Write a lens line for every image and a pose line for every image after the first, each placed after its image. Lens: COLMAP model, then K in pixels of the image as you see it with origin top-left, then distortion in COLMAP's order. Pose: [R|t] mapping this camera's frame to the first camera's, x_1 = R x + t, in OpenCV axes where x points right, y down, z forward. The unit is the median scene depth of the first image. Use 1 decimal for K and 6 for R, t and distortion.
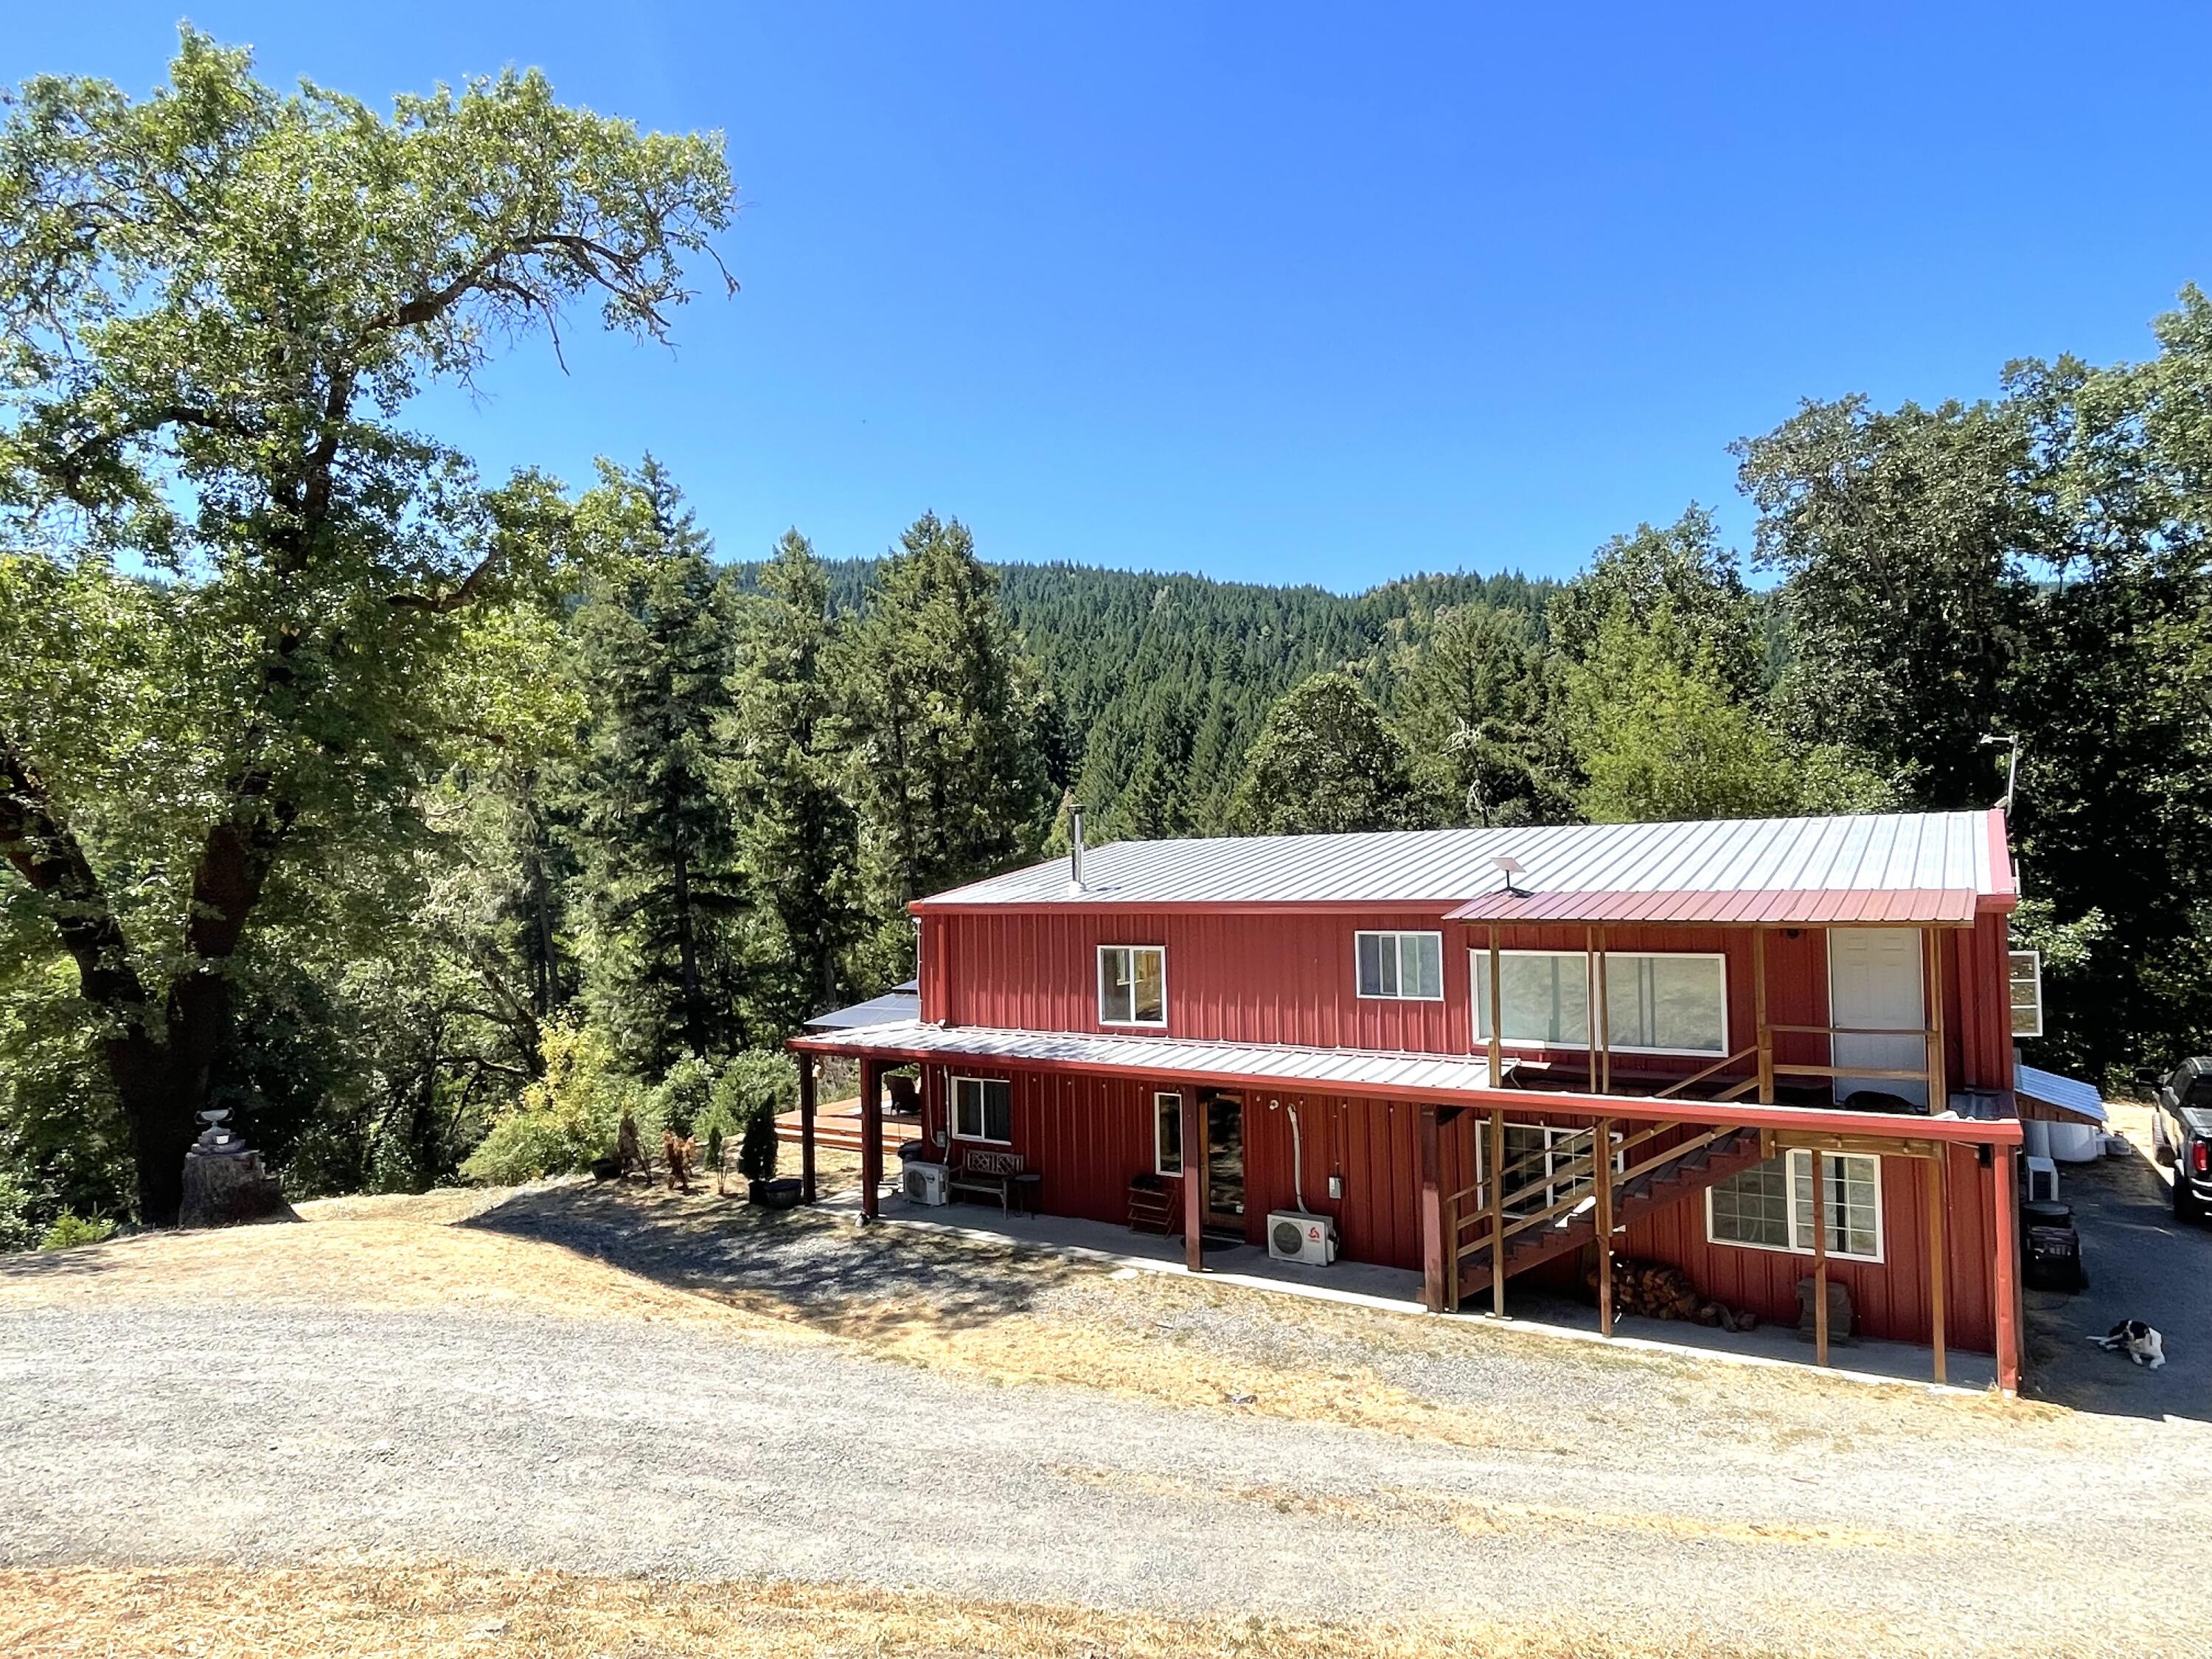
lens RADIAL K [[1325.5, 0, 1116.2], [0, 1325.5, 824.3], [0, 0, 1]] dist [0.001359, -0.009712]
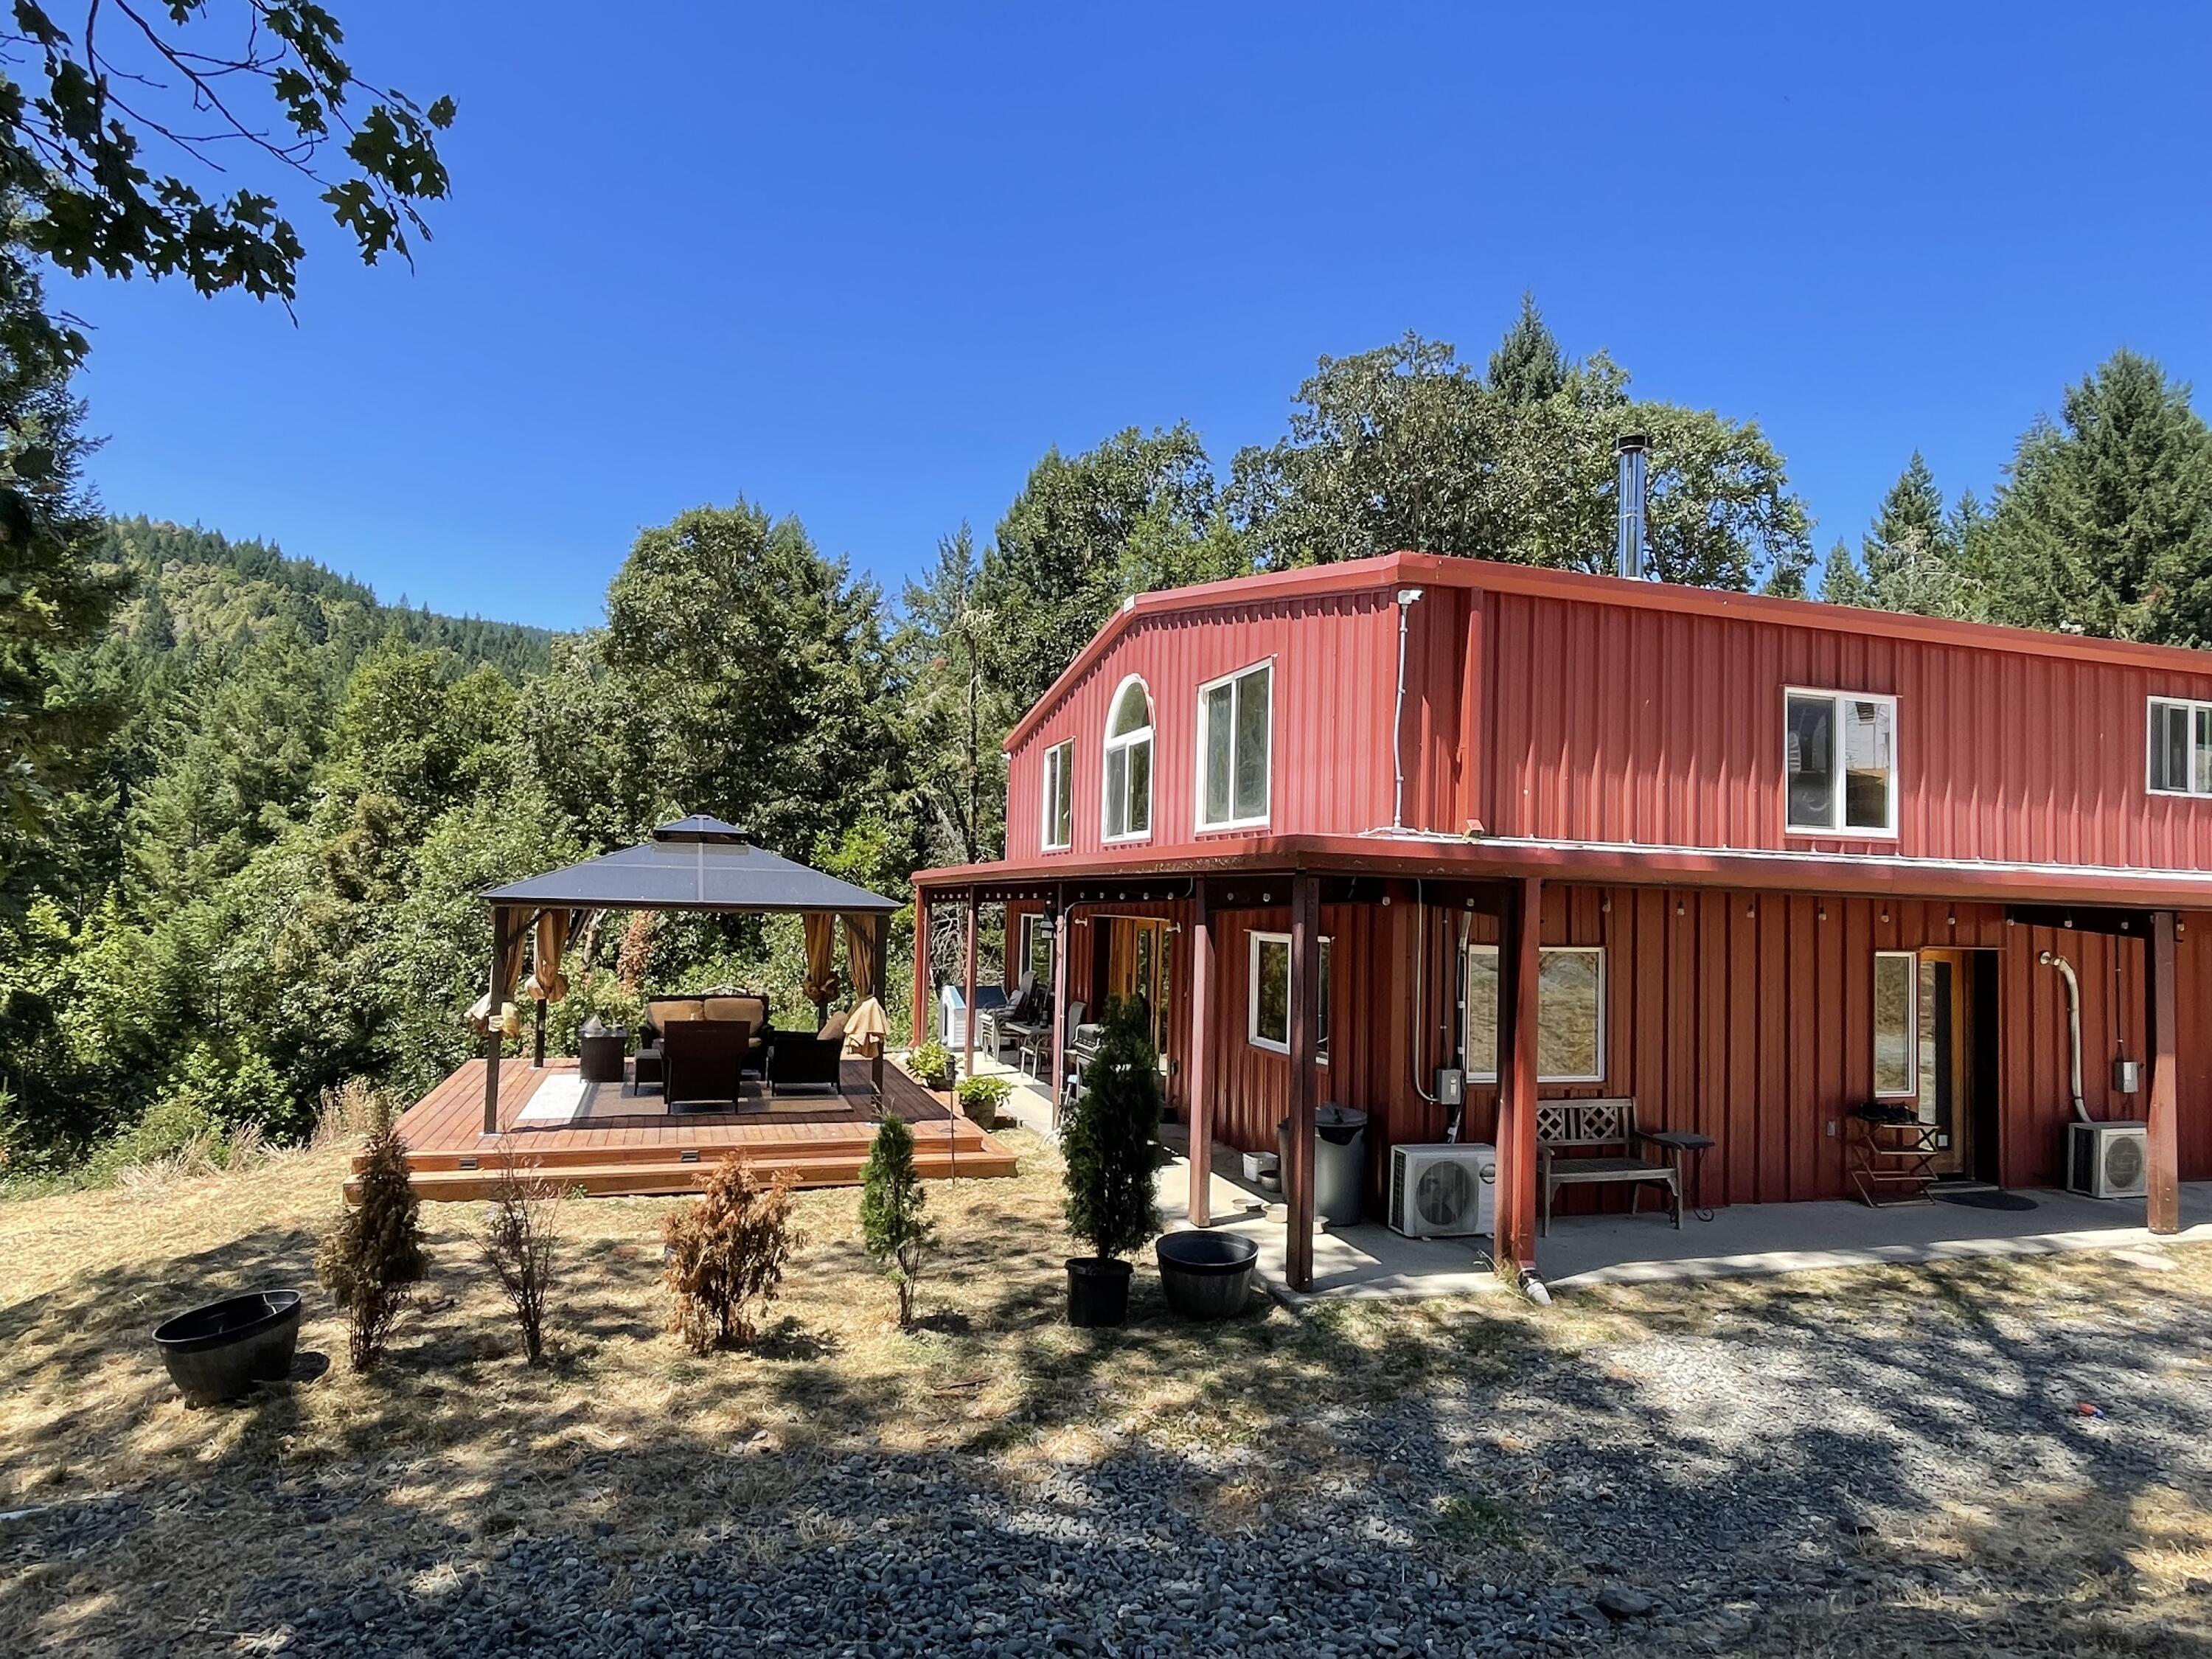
lens RADIAL K [[1325.5, 0, 1108.8], [0, 1325.5, 833.0], [0, 0, 1]] dist [0.001359, -0.009712]
pose [[0.628687, 0.081370, 0.773390, -0.644697], [-0.069673, 0.996405, -0.048197, 0.211612], [-0.774531, -0.023584, 0.632096, 0.942390]]
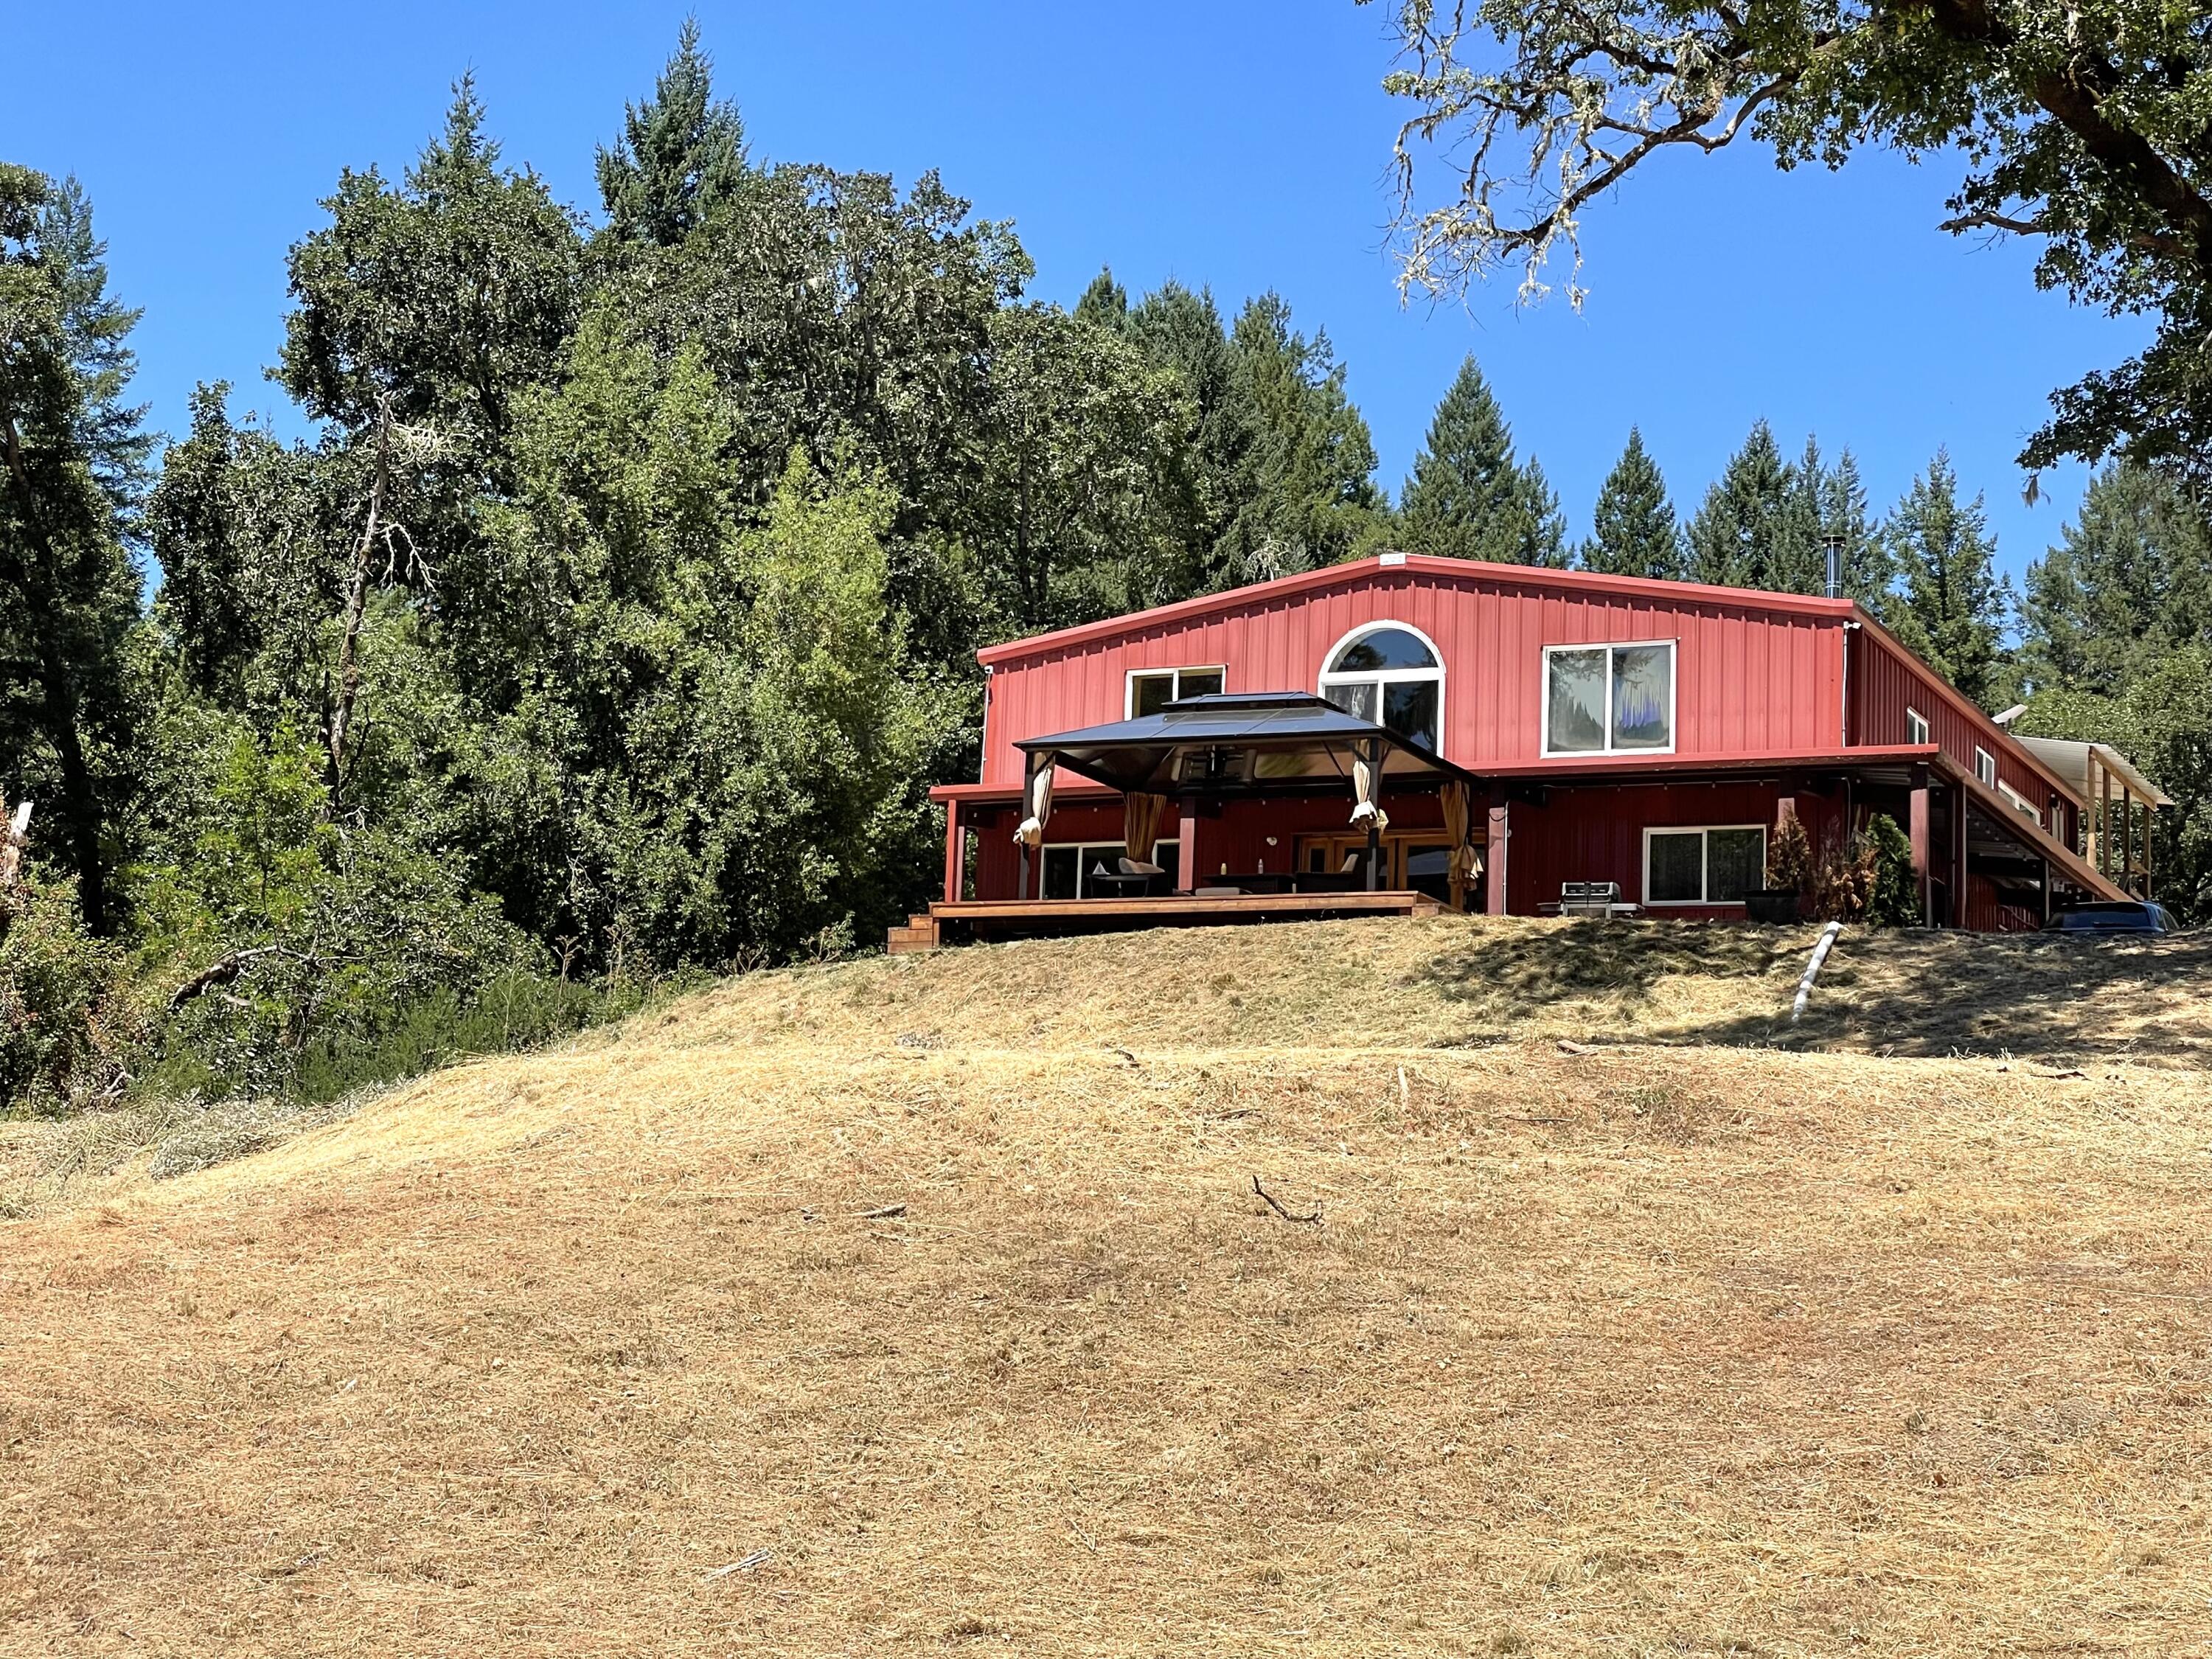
lens RADIAL K [[3723.5, 0, 1112.5], [0, 3723.5, 823.0], [0, 0, 1]] dist [0.154896, 0.000000]
pose [[-0.144596, 0.172577, 0.974325, -2.537265], [-0.070315, 0.980392, -0.184087, 0.715765], [-0.986989, -0.095128, -0.129626, 1.983437]]
